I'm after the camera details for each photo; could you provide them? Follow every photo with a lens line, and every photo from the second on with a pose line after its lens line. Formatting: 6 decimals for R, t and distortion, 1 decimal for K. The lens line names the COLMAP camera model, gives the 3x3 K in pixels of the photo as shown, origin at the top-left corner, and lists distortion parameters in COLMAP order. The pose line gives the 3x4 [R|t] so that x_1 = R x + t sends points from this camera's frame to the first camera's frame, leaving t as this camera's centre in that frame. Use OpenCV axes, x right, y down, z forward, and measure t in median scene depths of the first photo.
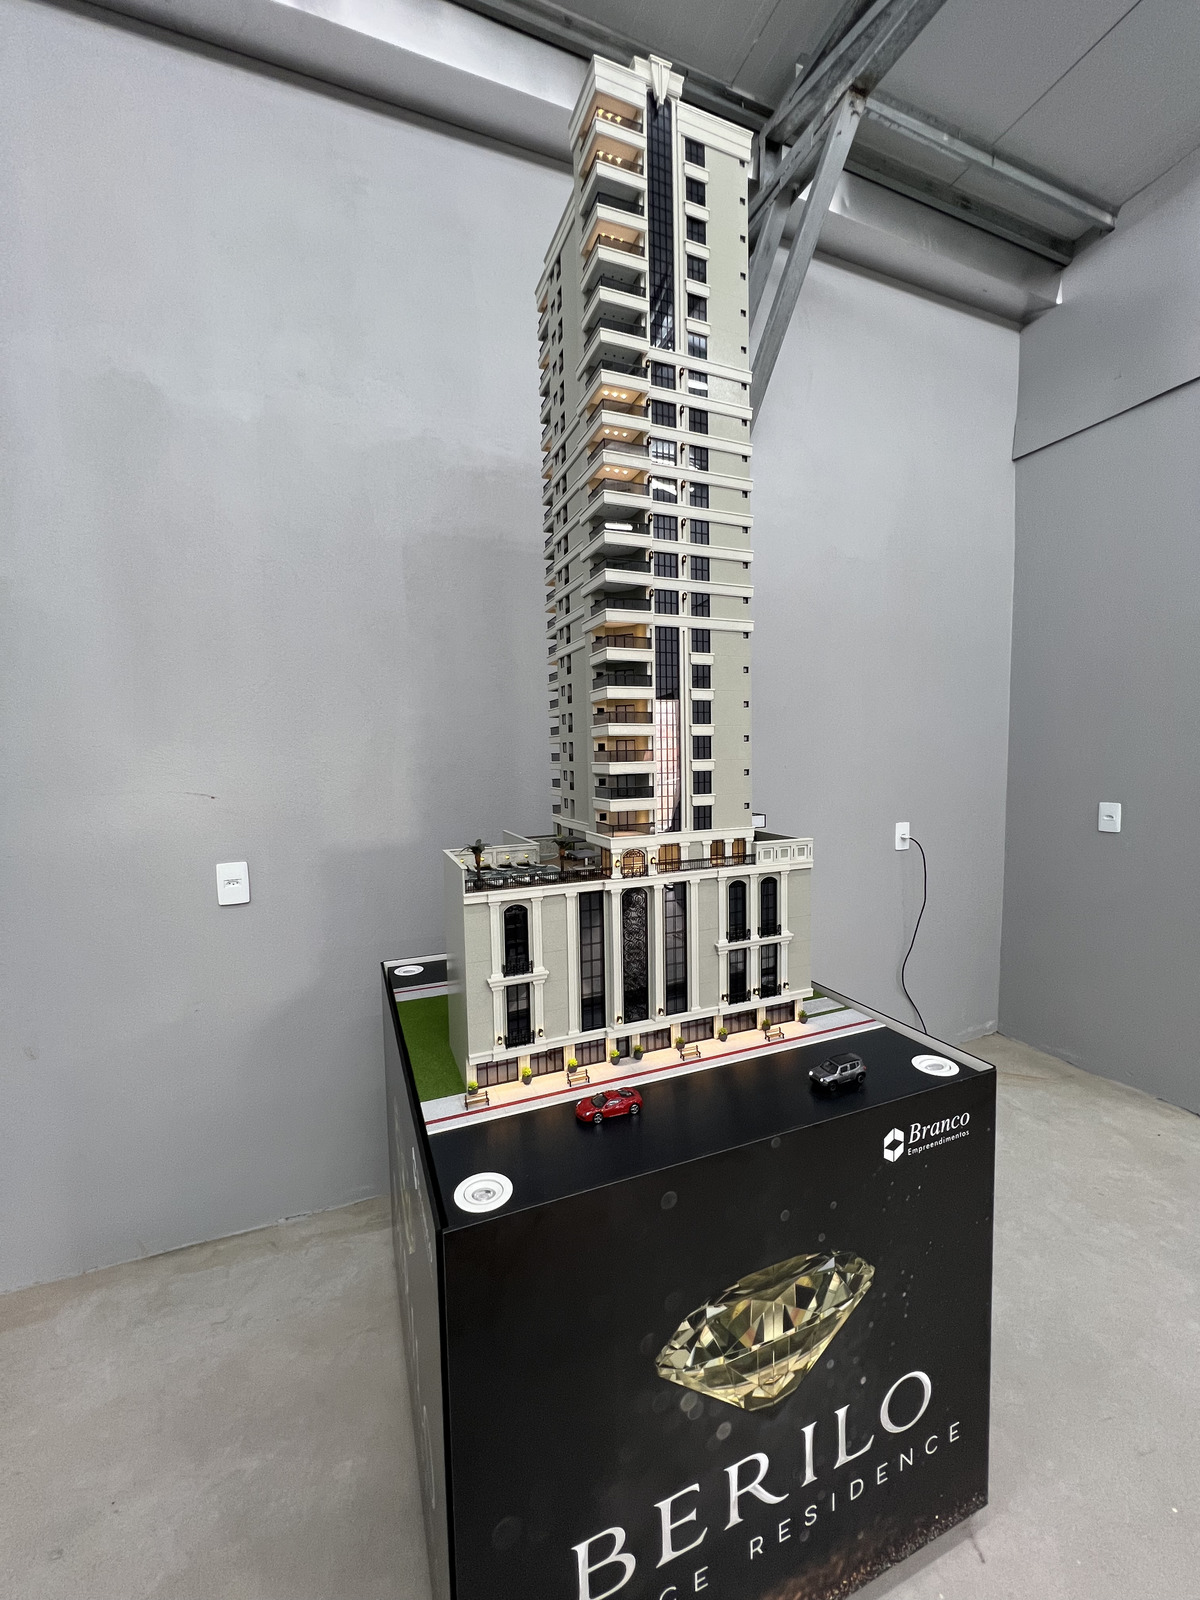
lens RADIAL K [[642.0, 0, 603.8], [0, 642.0, 800.1], [0, 0, 1]] dist [-0.002988, 0.000396]
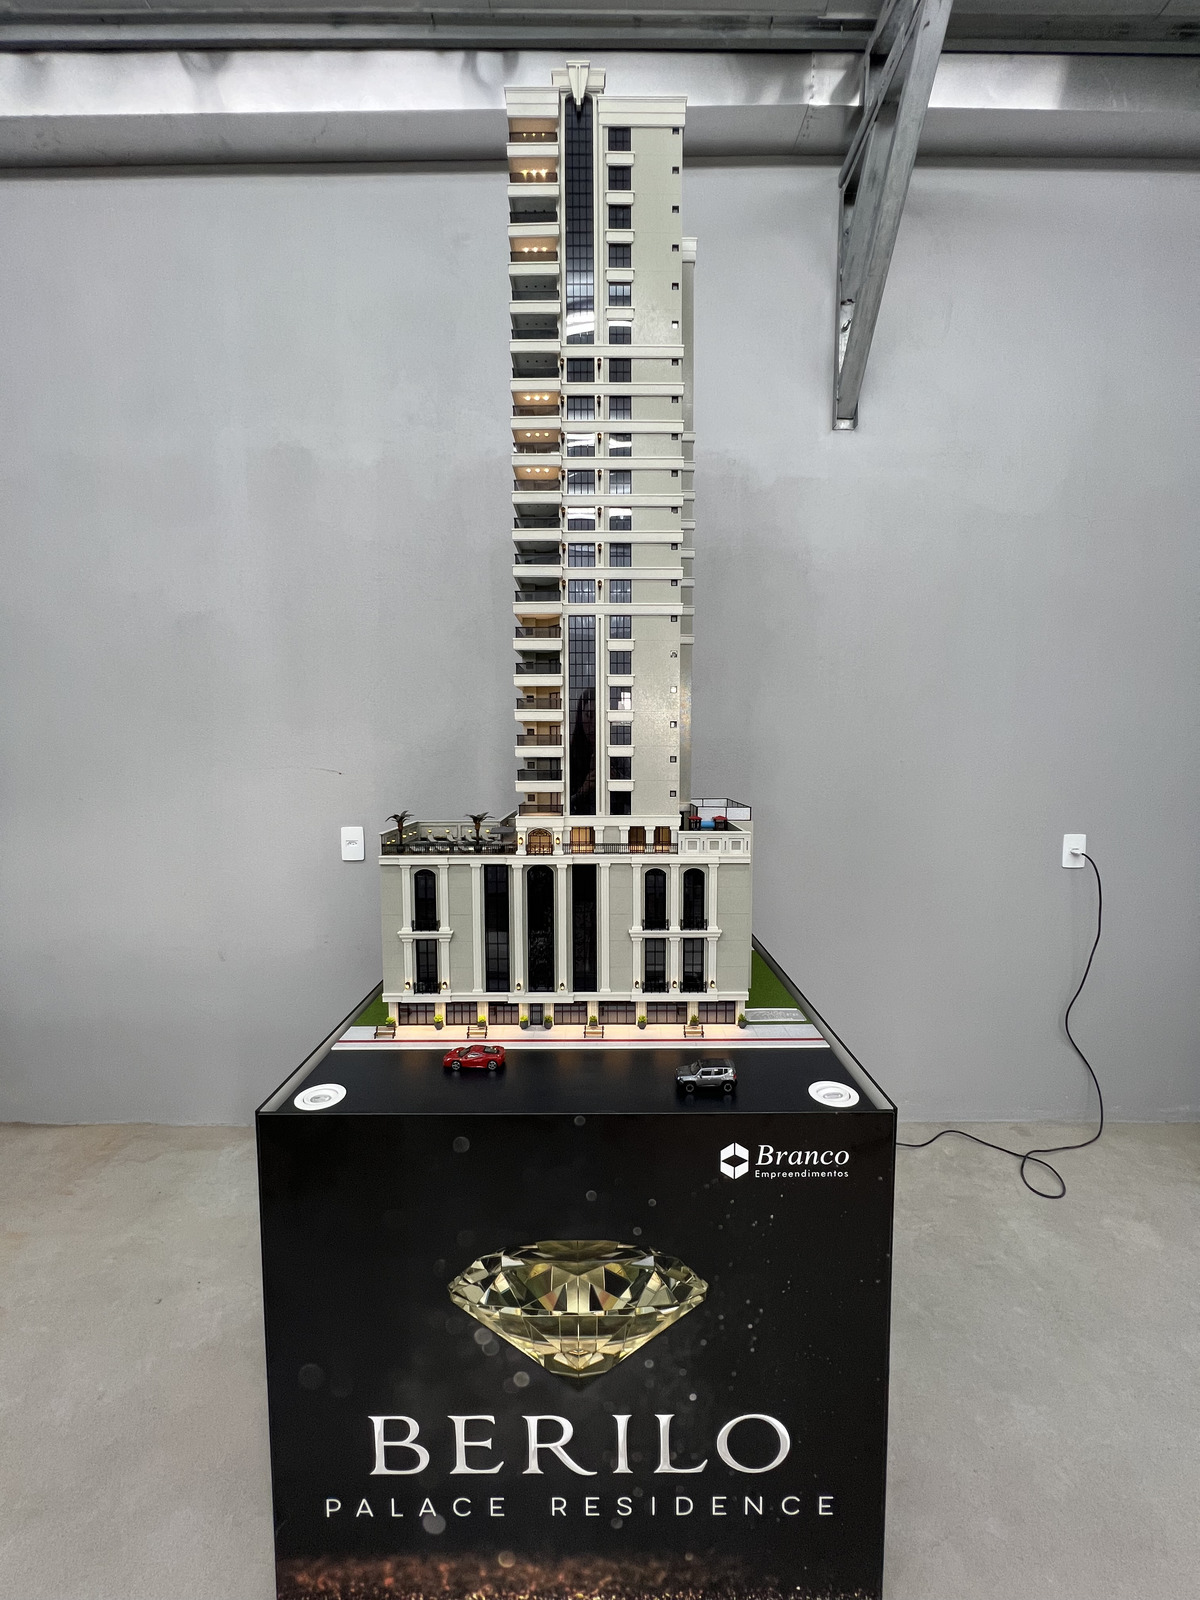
lens RADIAL K [[642.0, 0, 604.9], [0, 642.0, 800.1], [0, 0, 1]] dist [-0.002988, 0.000396]
pose [[0.925087, 0.045784, -0.376985, 0.562465], [-0.042059, 0.998951, 0.018112, 0.006205], [0.377419, -0.000900, 0.926042, 0.063674]]
